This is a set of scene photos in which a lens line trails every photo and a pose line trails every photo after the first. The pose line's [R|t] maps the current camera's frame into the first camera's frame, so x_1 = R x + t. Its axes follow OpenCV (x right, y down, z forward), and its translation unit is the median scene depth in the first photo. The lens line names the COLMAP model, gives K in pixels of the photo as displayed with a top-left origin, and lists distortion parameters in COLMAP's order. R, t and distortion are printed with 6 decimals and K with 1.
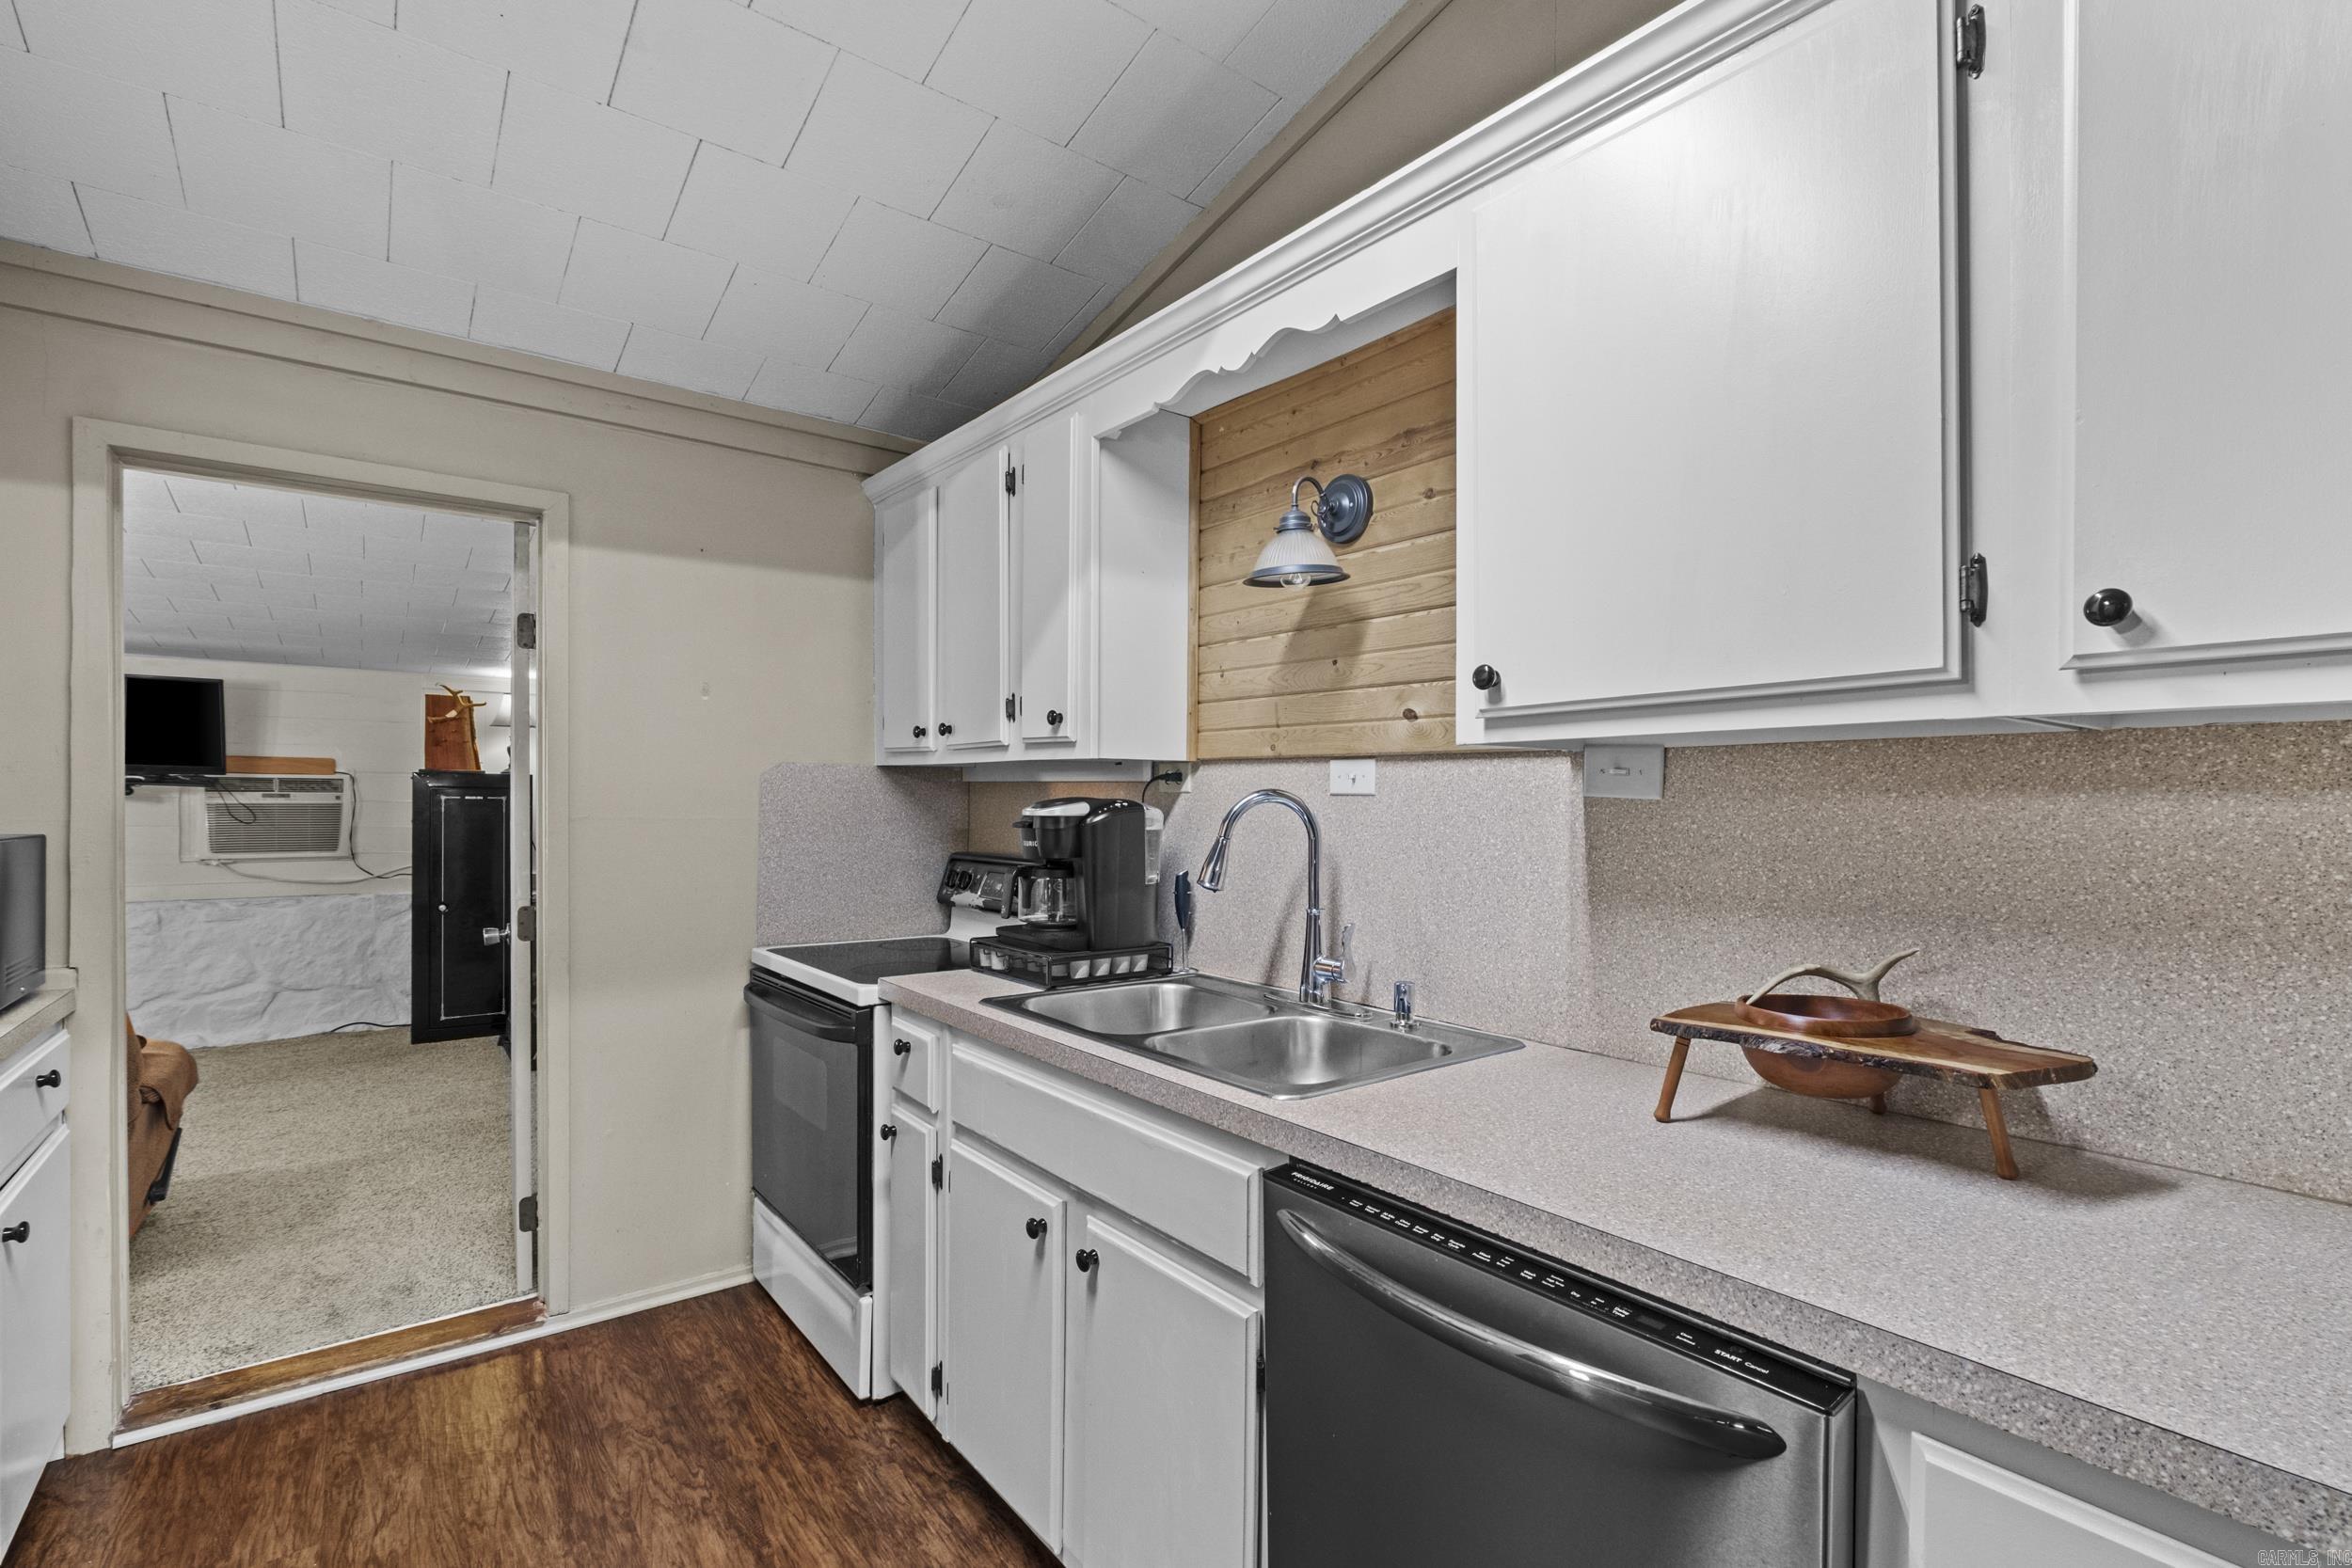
lens RADIAL K [[1053.0, 0, 1142.9], [0, 1053.0, 812.7], [0, 0, 1]] dist [-0.001526, 0.000093]
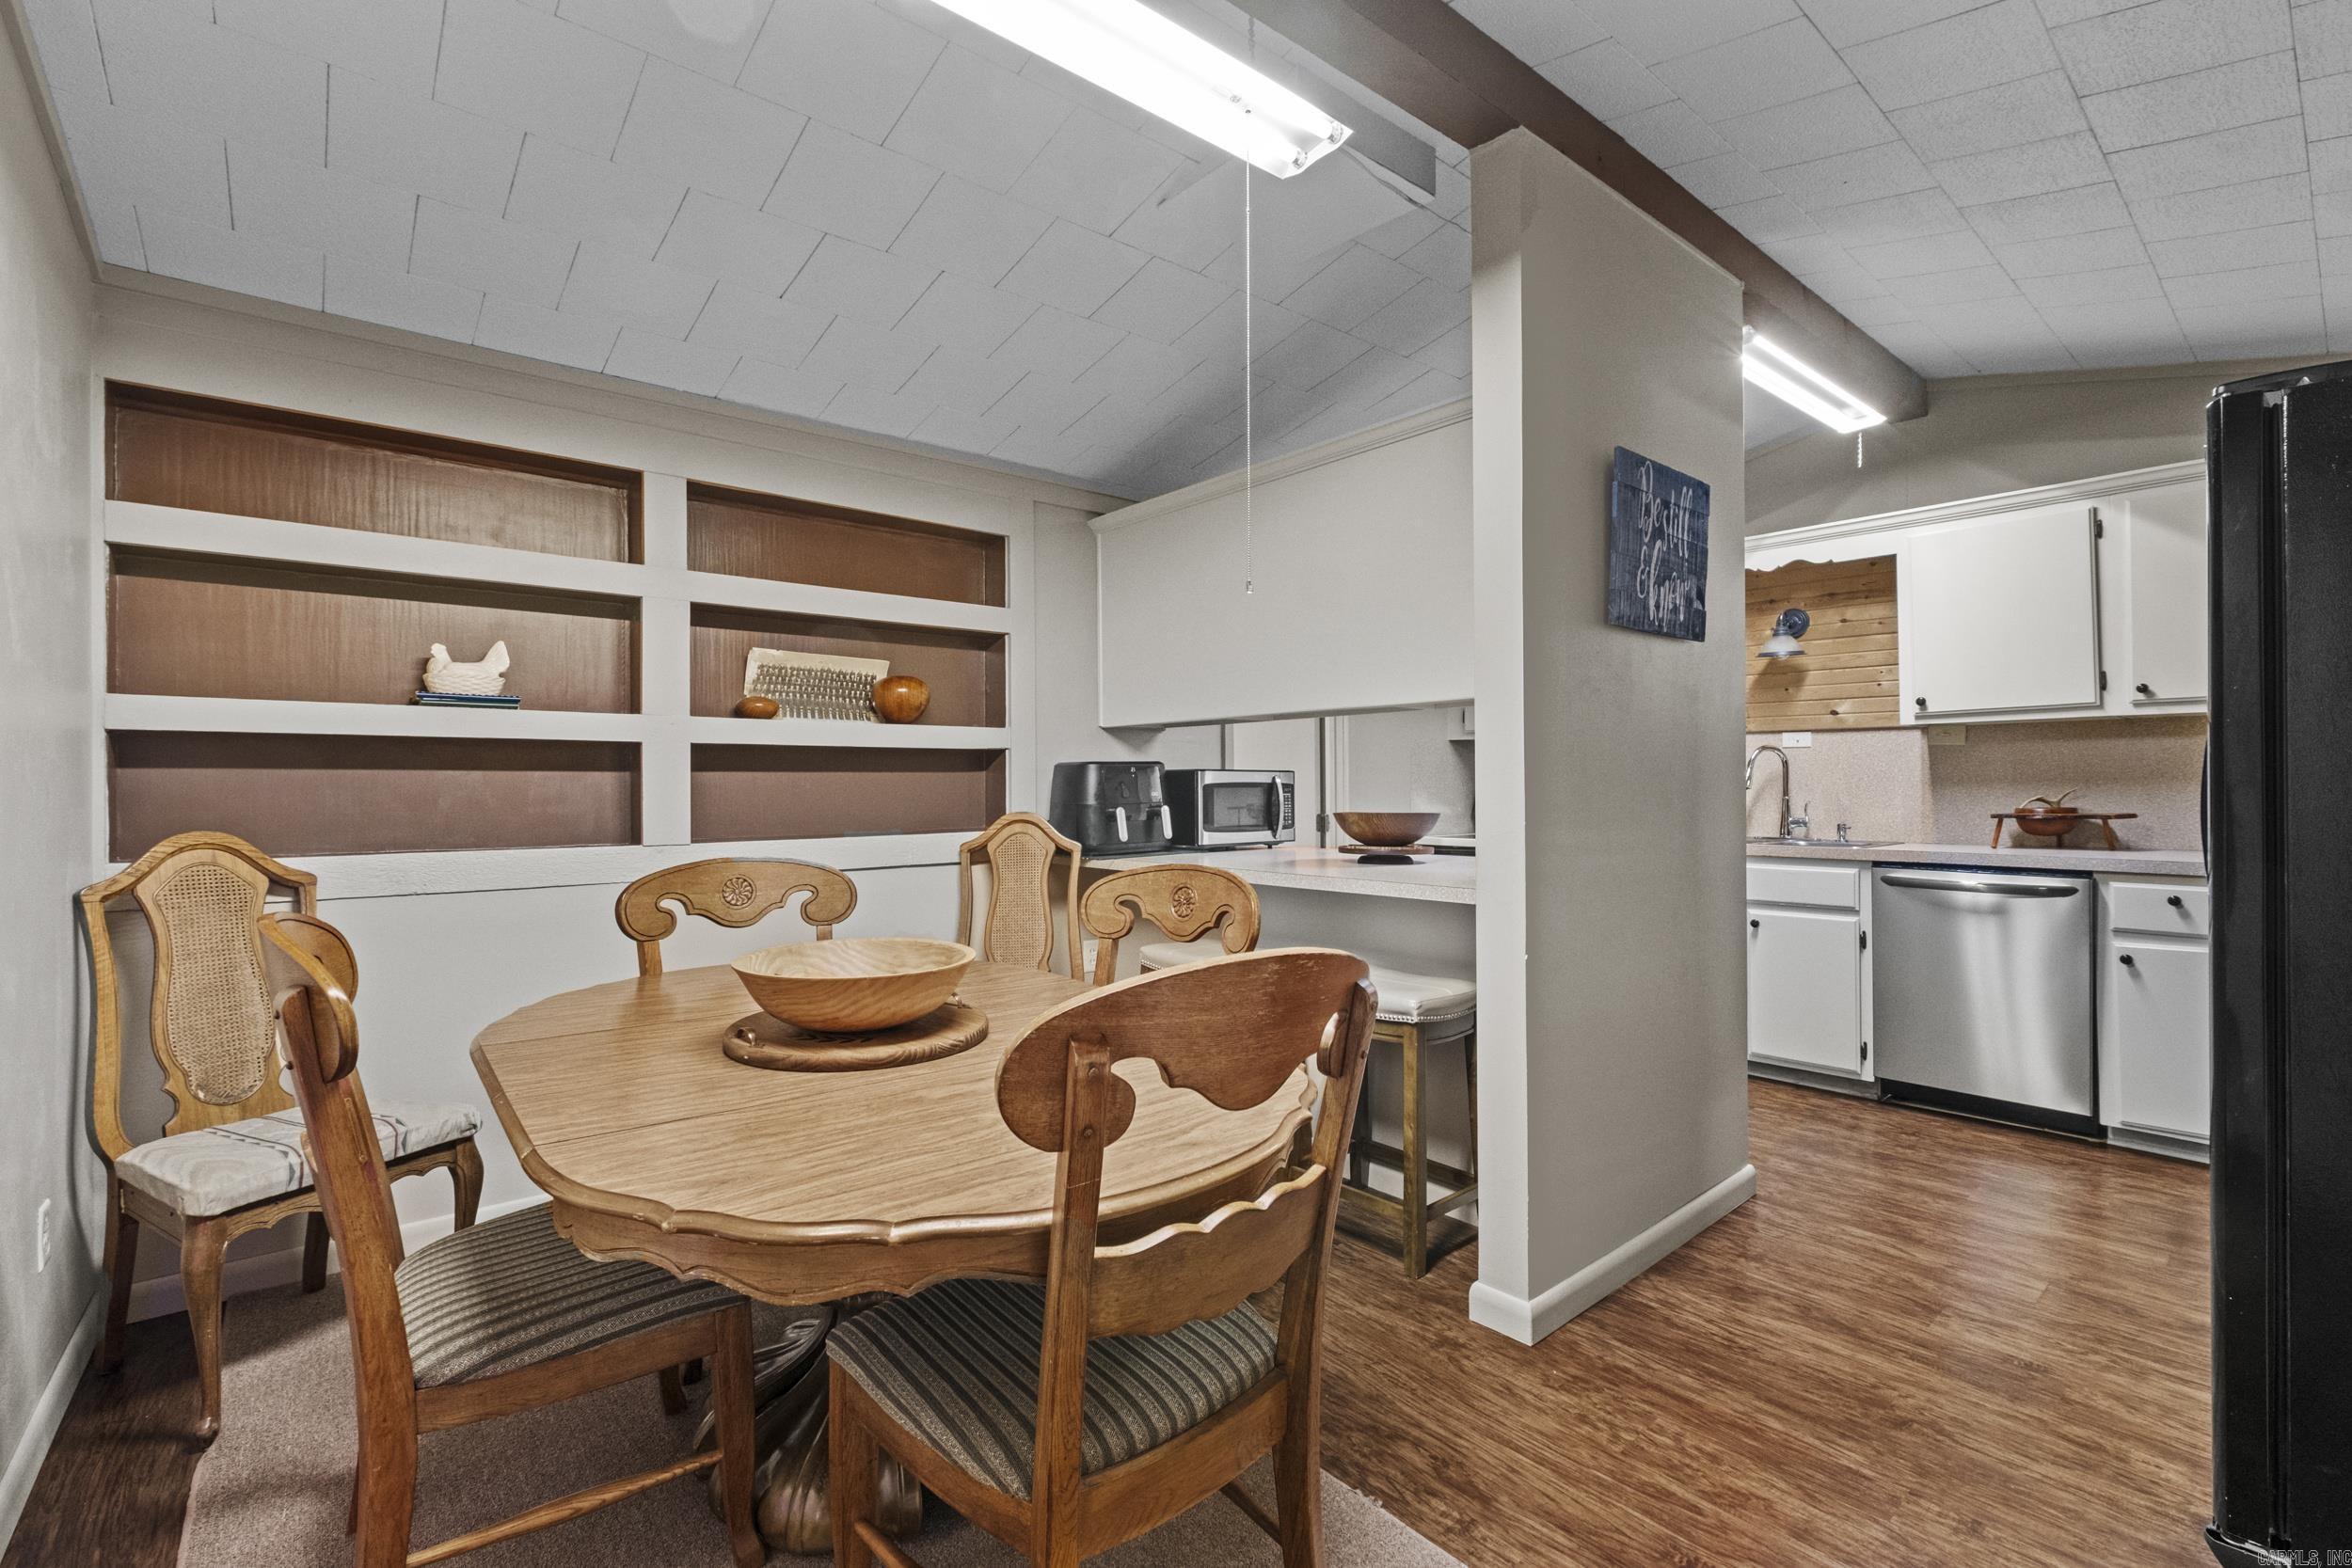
lens RADIAL K [[1033.9, 0, 1171.2], [0, 1033.9, 774.0], [0, 0, 1]] dist [-0.000566, -0.000099]
pose [[0.998403, -0.011546, 0.055305, -1.204648], [0.012676, 0.999717, -0.020125, 0.064256], [-0.055057, 0.020794, 0.998267, -1.091313]]
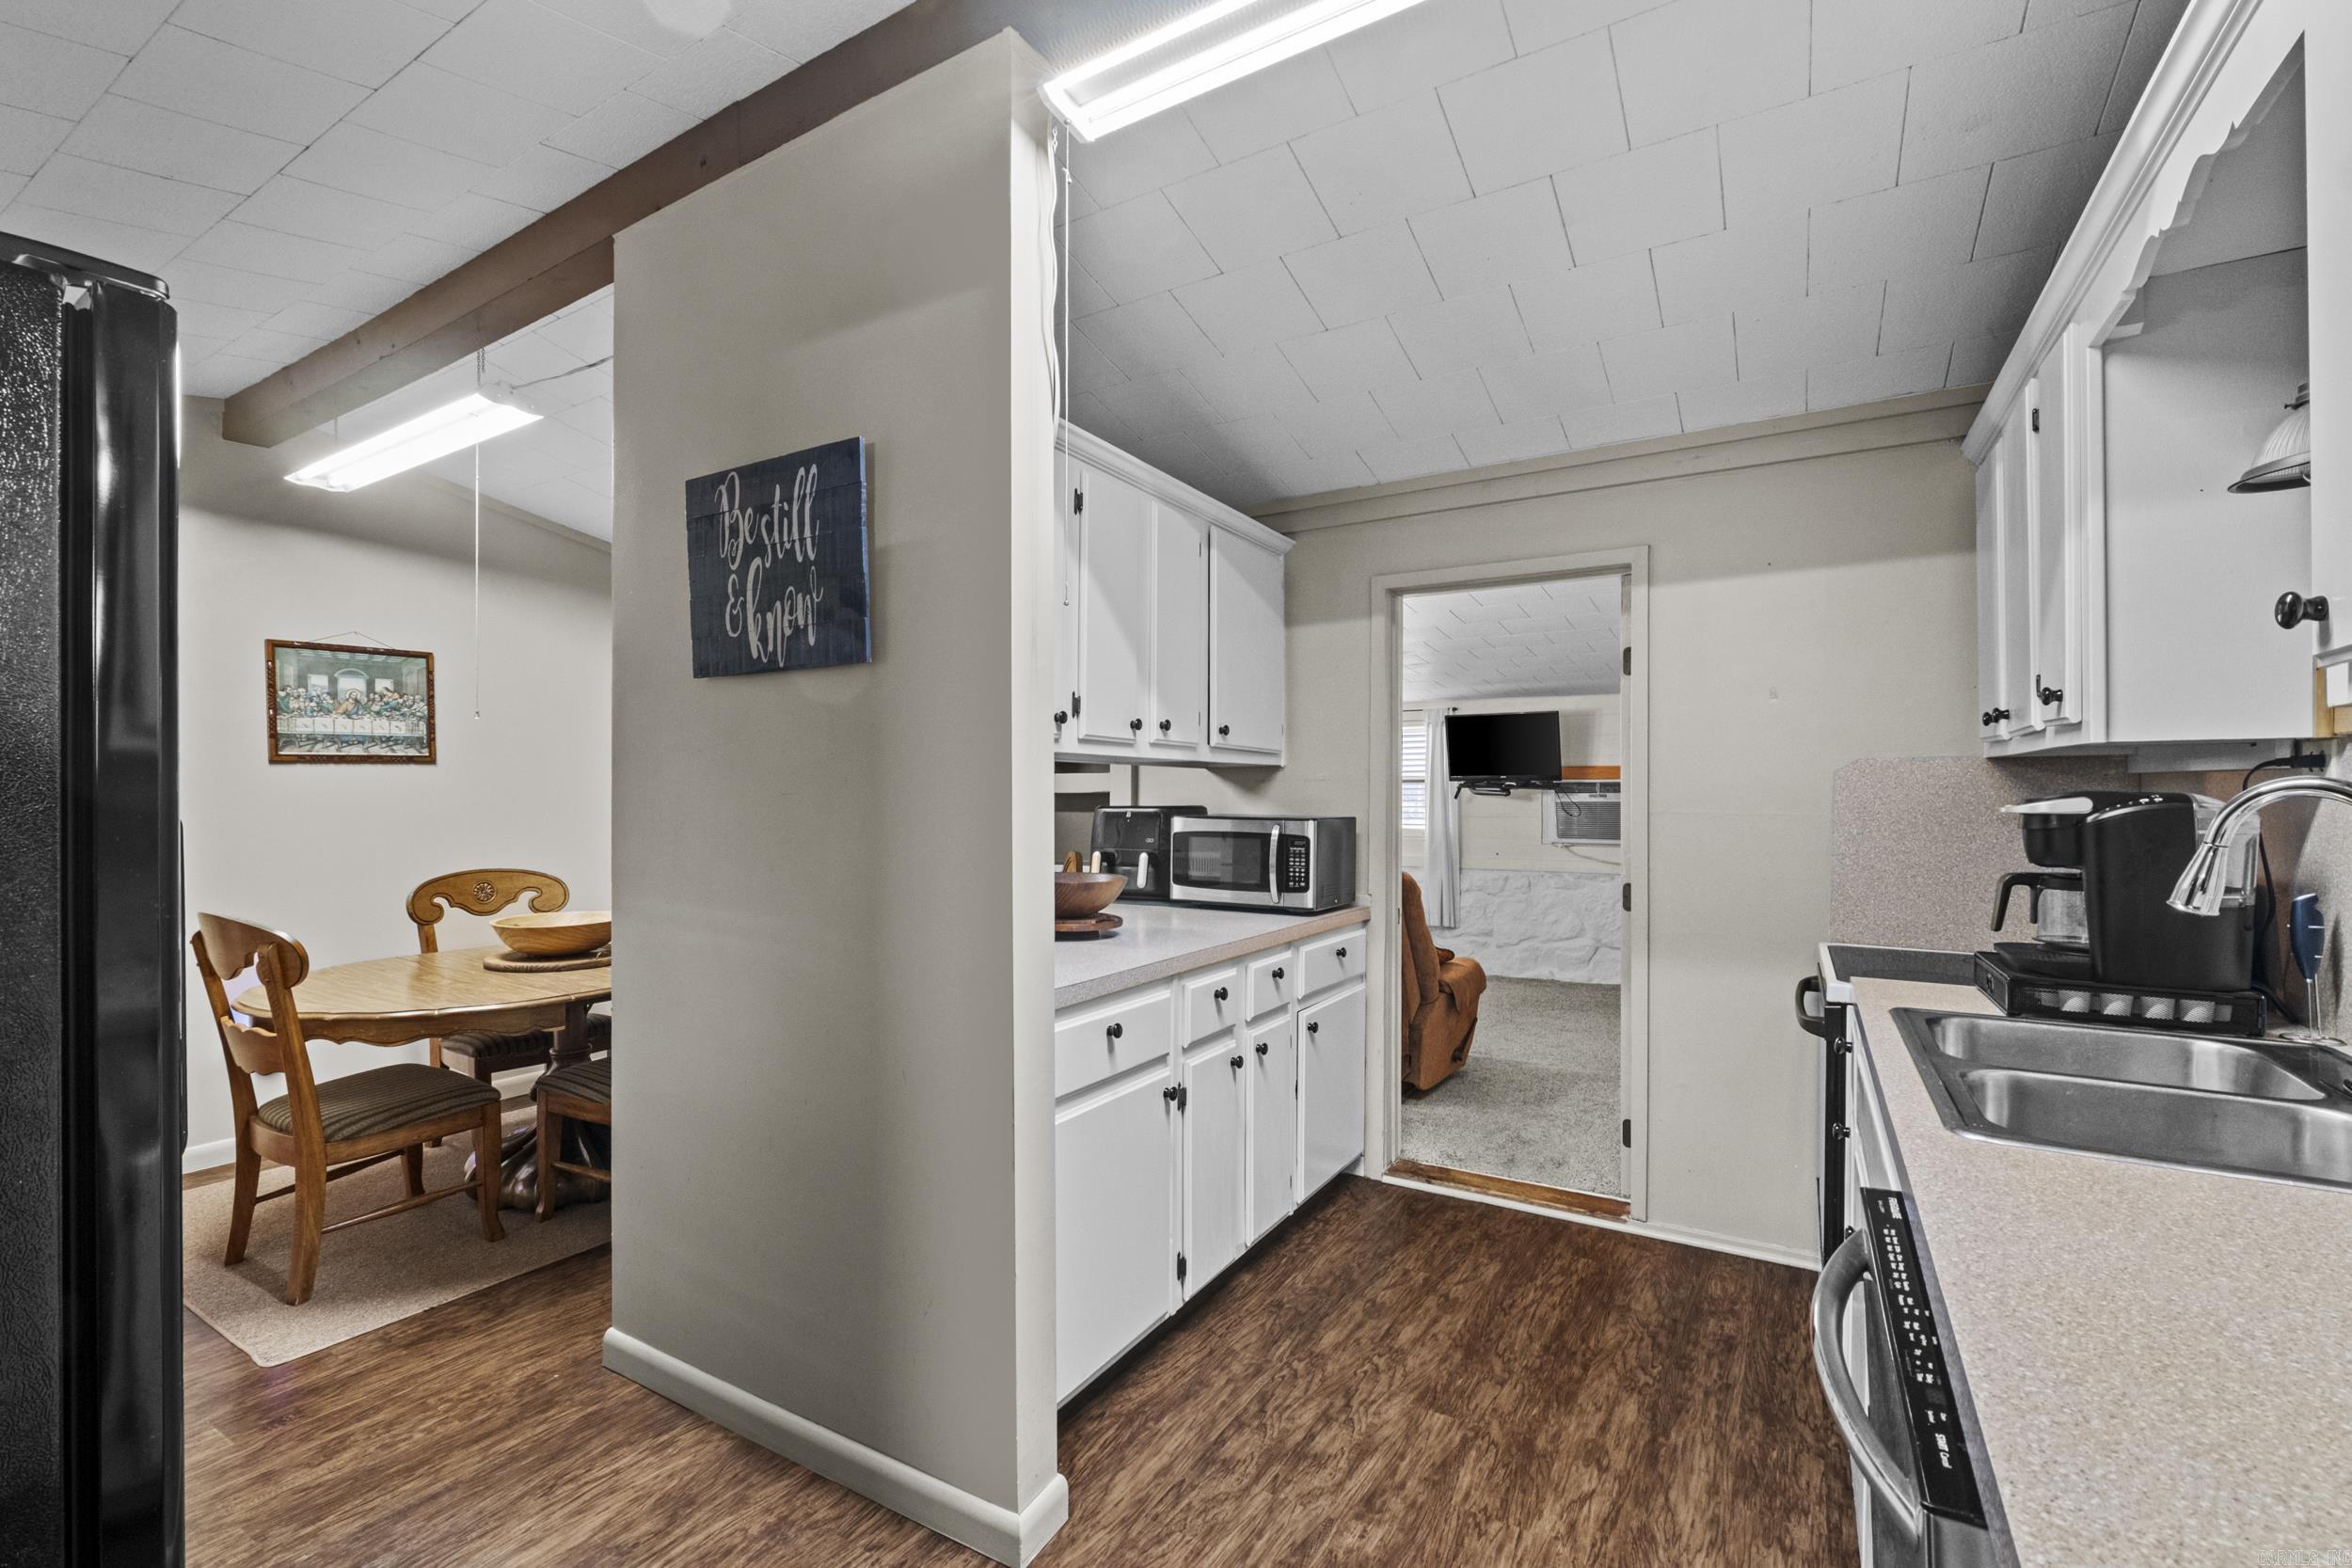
lens RADIAL K [[1039.3, 0, 1144.6], [0, 1039.3, 792.3], [0, 0, 1]] dist [-0.002860, -0.000778]
pose [[0.357910, -0.007626, -0.933725, 0.430477], [-0.011718, 0.999851, -0.012657, 0.005285], [0.933683, 0.015471, 0.357767, 0.036845]]
